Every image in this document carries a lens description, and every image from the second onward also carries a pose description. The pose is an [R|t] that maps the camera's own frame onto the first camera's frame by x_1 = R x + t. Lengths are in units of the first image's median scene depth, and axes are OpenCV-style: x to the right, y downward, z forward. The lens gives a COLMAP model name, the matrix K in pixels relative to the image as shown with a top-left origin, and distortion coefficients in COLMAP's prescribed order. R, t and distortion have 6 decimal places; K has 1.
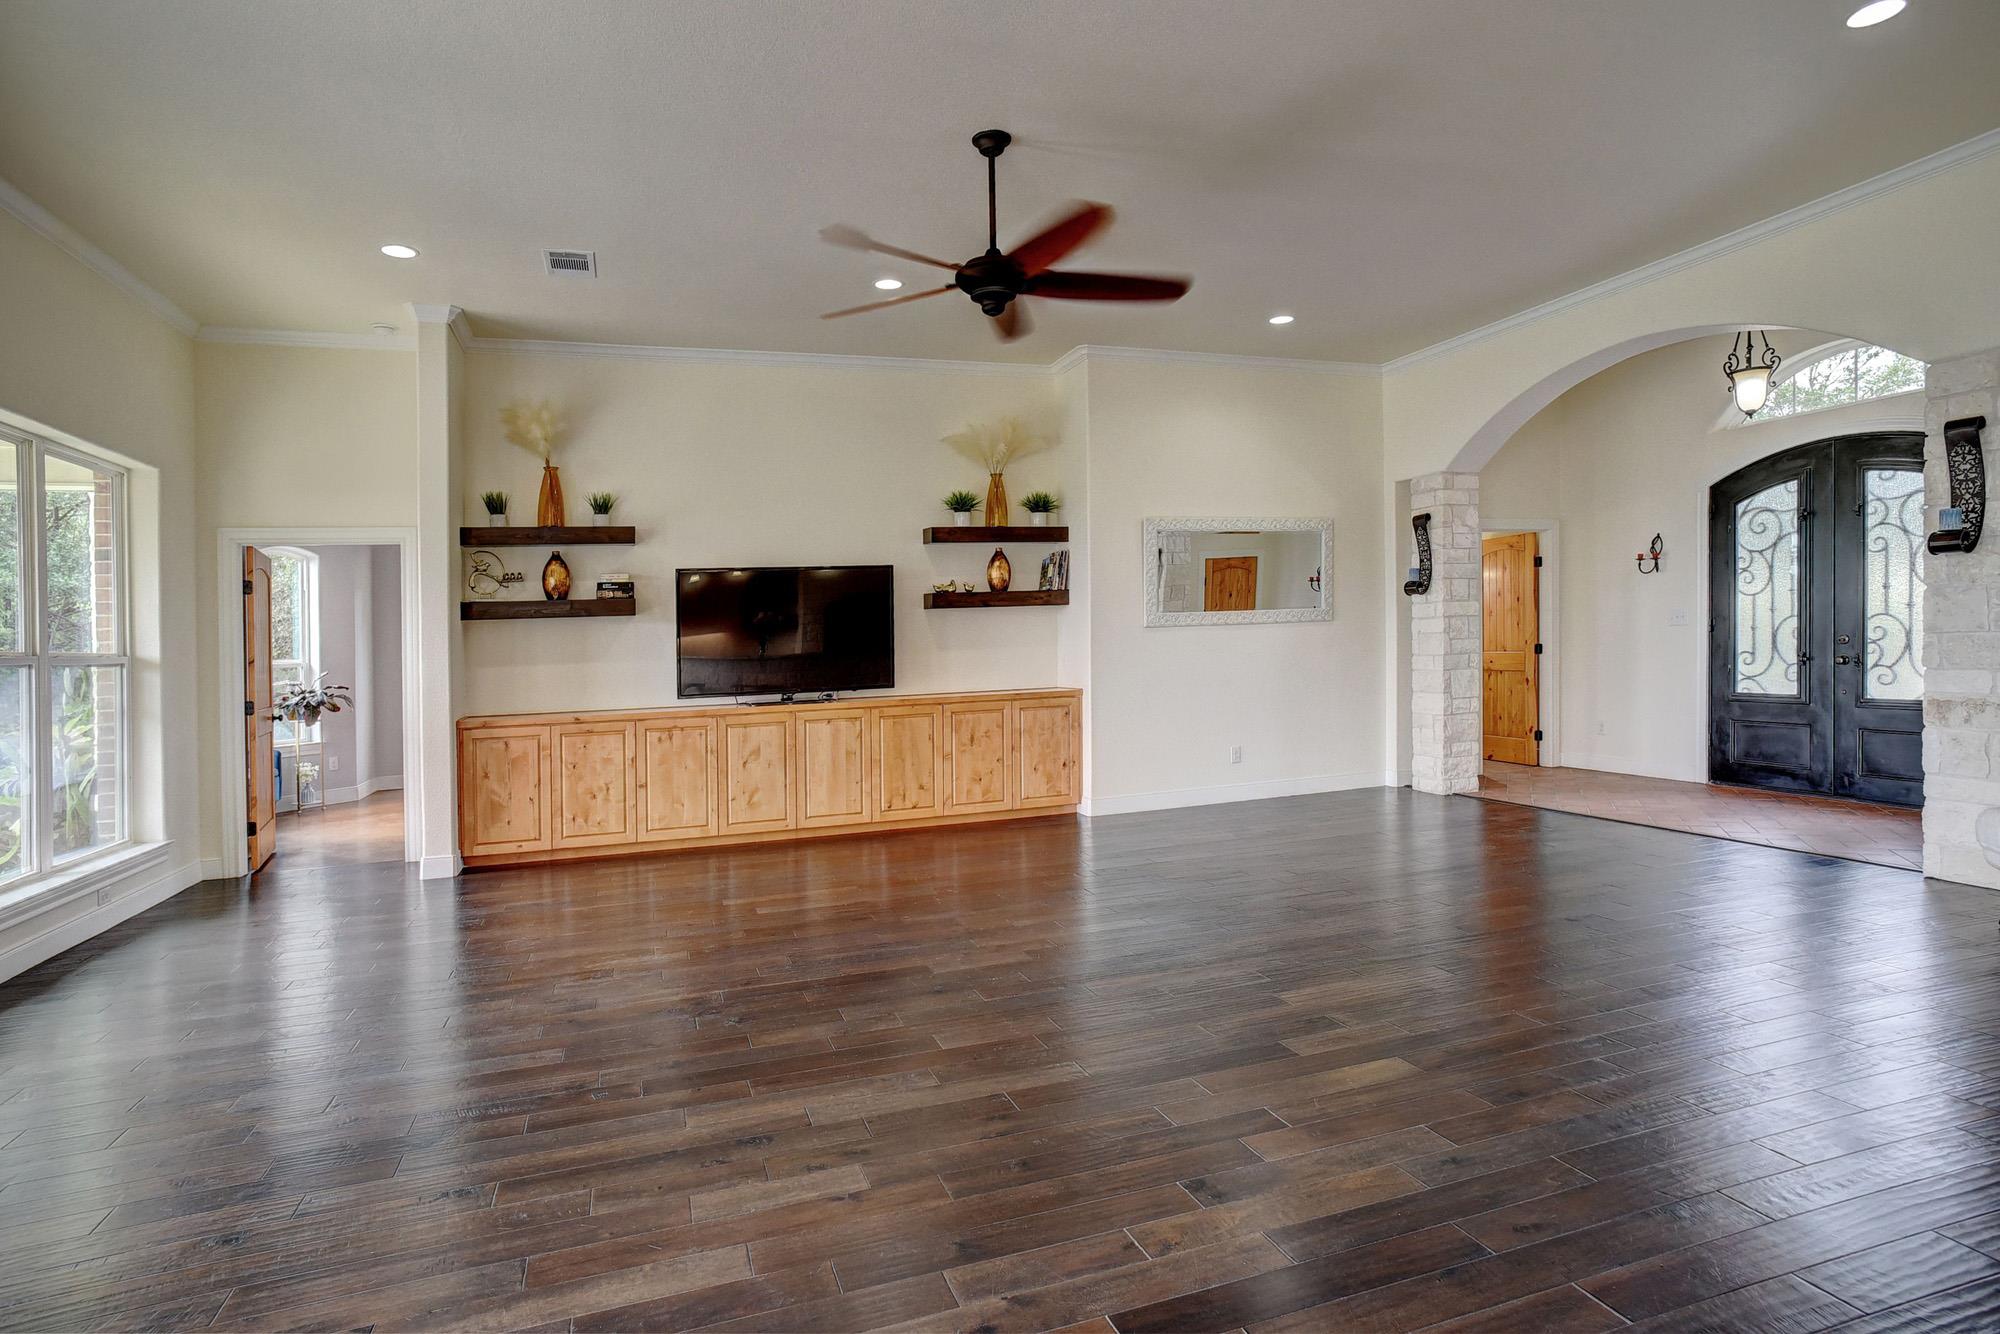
lens RADIAL K [[1132.3, 0, 980.1], [0, 1132.3, 658.4], [0, 0, 1]] dist [-0.023233, 0.003785]
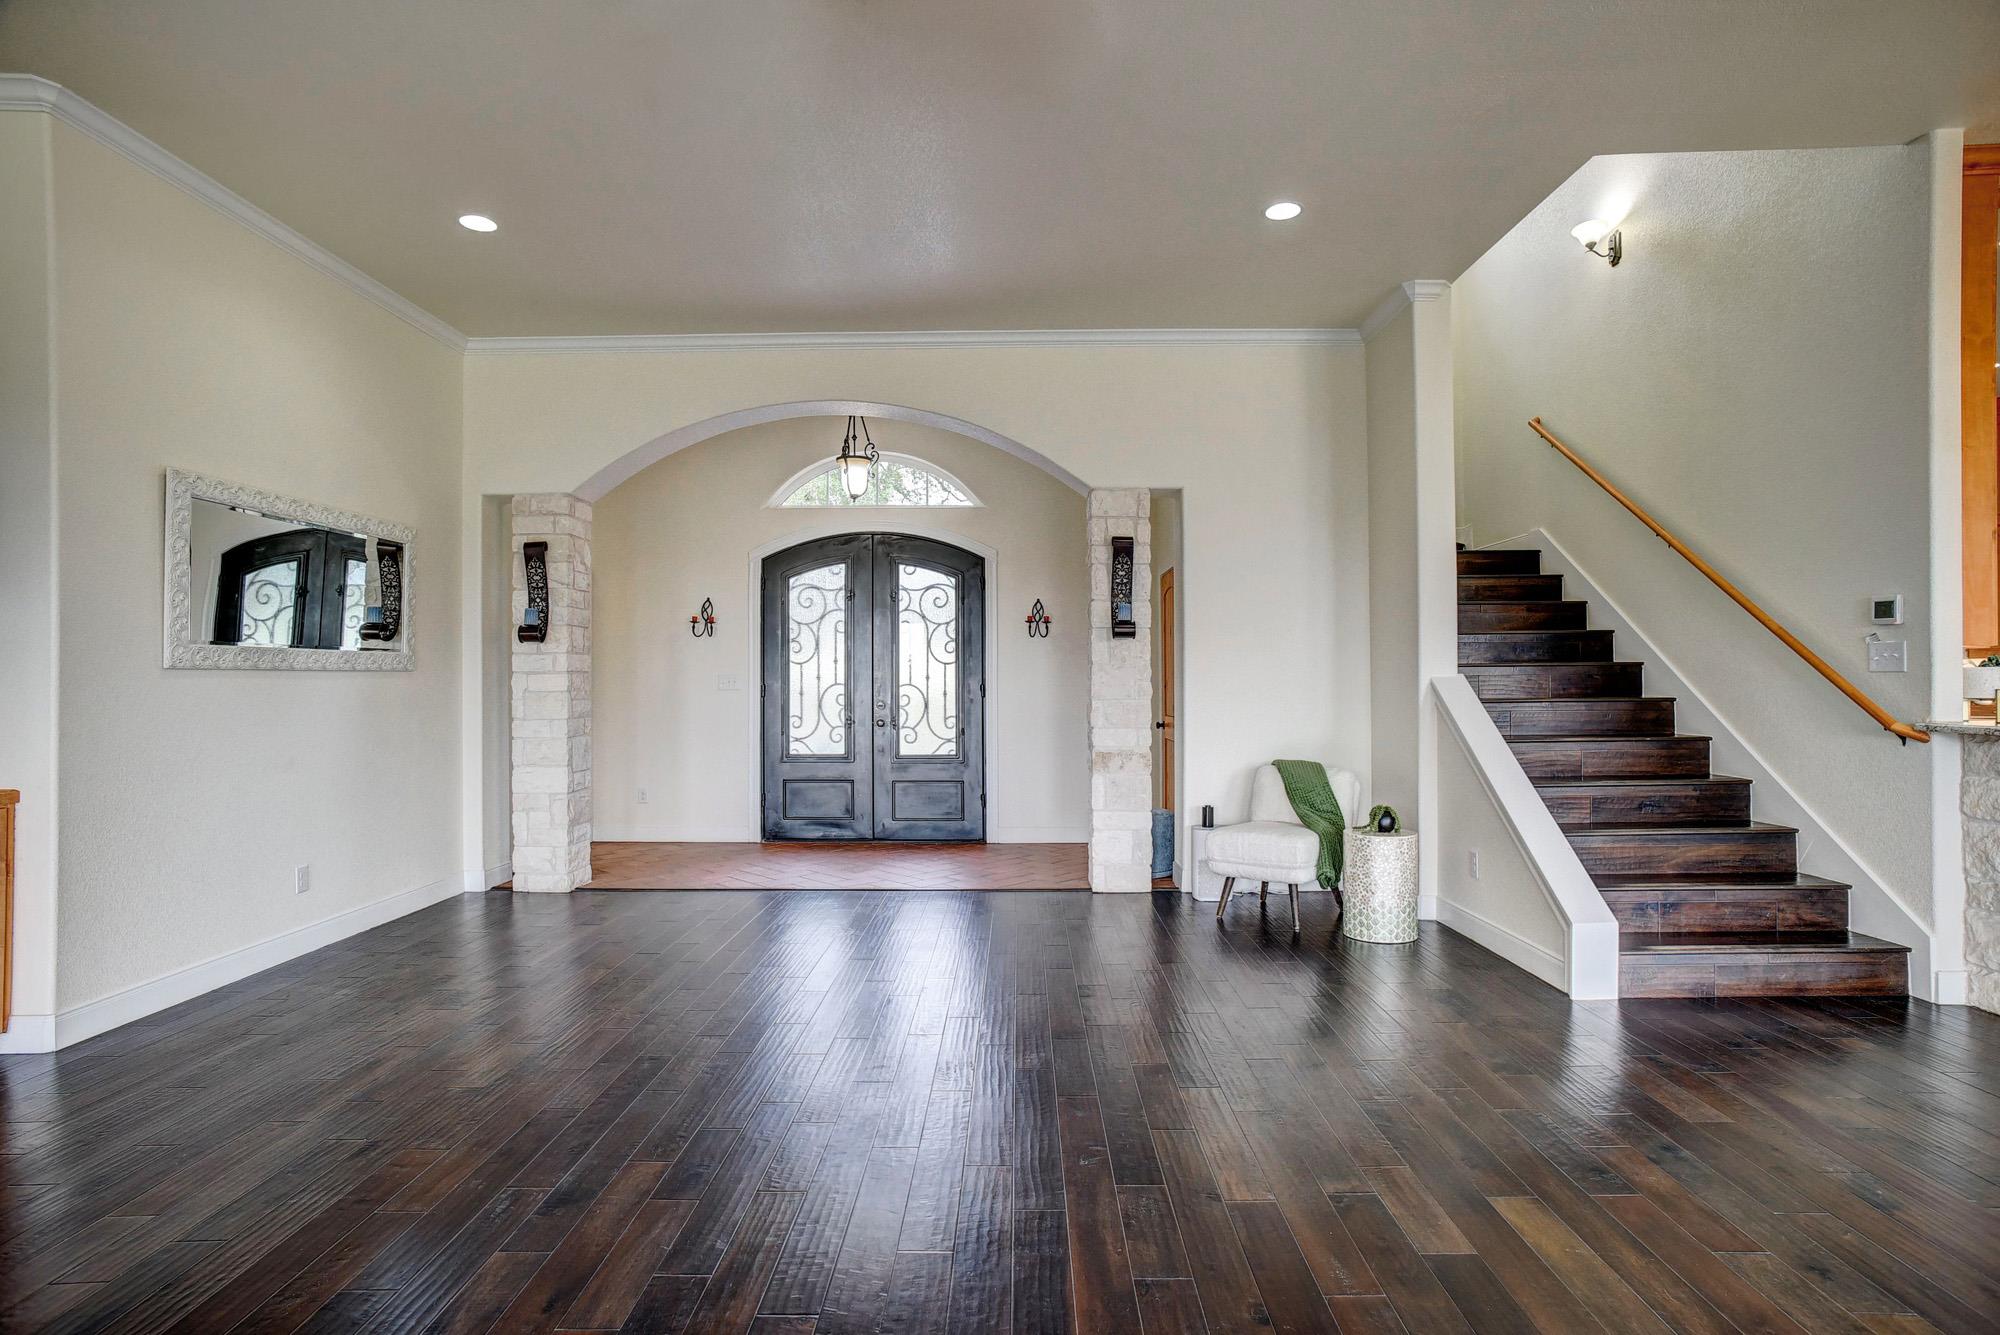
lens RADIAL K [[1059.8, 0, 989.4], [0, 1059.8, 665.8], [0, 0, 1]] dist [-0.052422, 0.026914]
pose [[0.313030, 0.045953, 0.948631, -0.231995], [0.005837, 0.998717, -0.050305, -0.001331], [-0.949725, 0.021284, 0.312360, 0.517928]]
